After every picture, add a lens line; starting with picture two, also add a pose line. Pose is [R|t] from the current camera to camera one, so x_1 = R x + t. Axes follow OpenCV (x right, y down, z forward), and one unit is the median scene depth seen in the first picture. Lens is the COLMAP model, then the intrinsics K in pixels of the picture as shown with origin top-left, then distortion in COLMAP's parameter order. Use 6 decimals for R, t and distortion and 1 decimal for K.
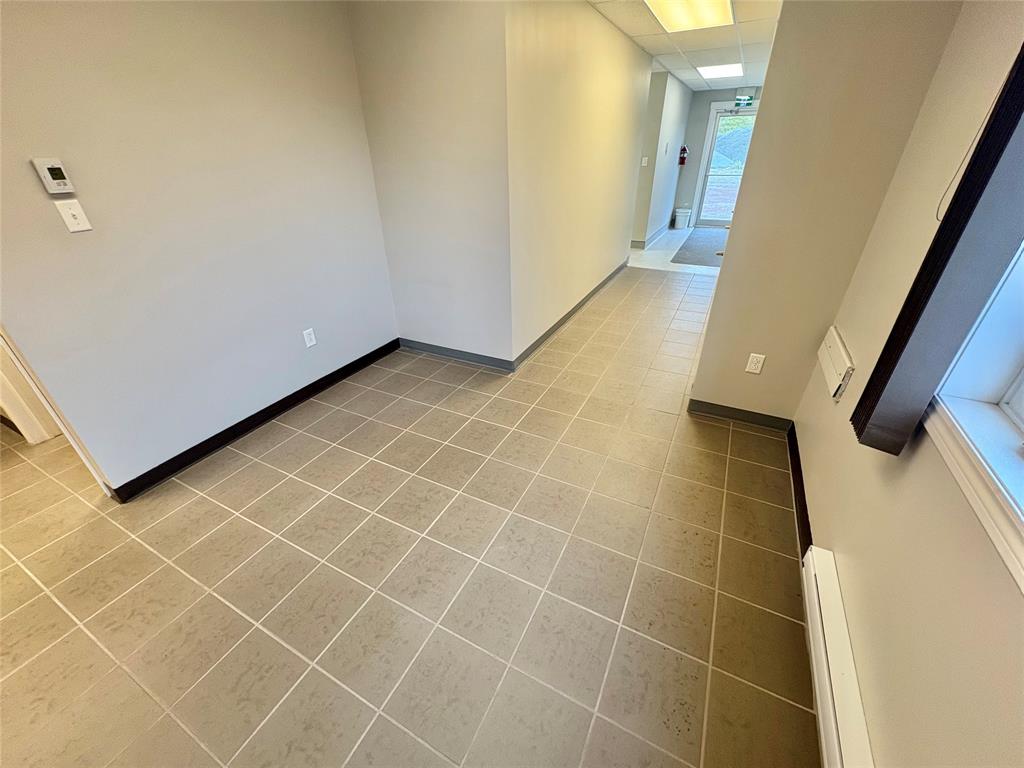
lens RADIAL K [[407.4, 0, 511.8], [0, 407.4, 385.3], [0, 0, 1]] dist [-0.000457, 0.000296]
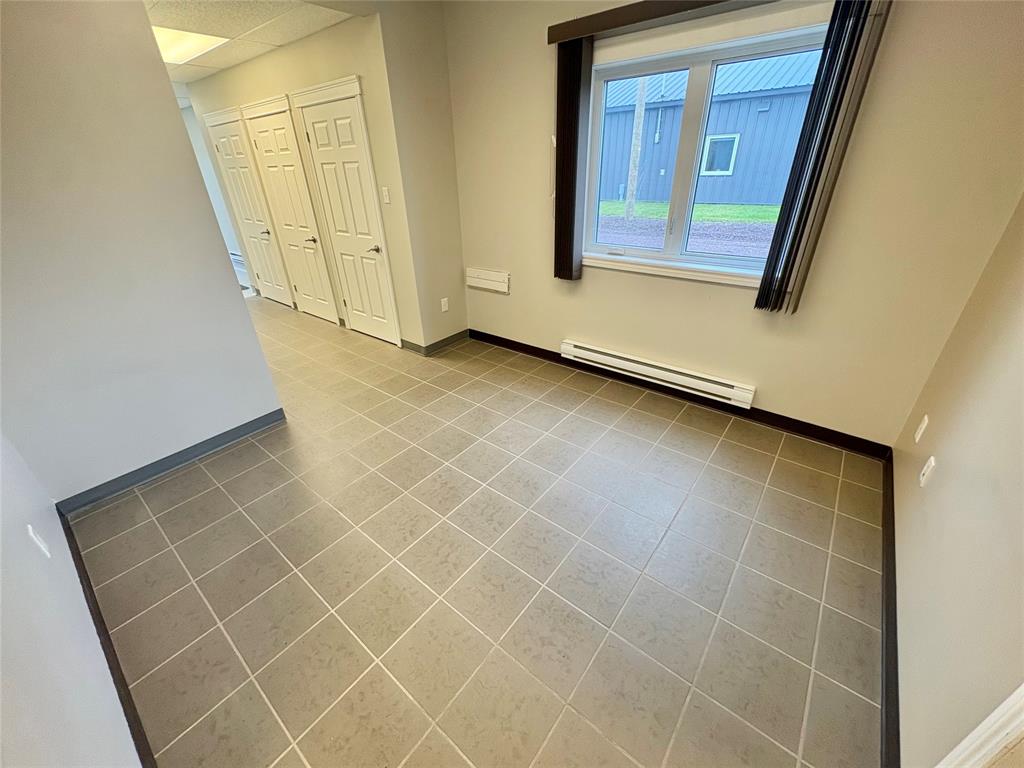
lens RADIAL K [[407.4, 0, 511.4], [0, 407.4, 383.5], [0, 0, 1]] dist [-0.000457, 0.000296]
pose [[0.200299, -0.451654, 0.869419, -0.909754], [0.509126, 0.806158, 0.301496, -0.159753], [-0.837061, 0.382255, 0.391421, 0.283371]]
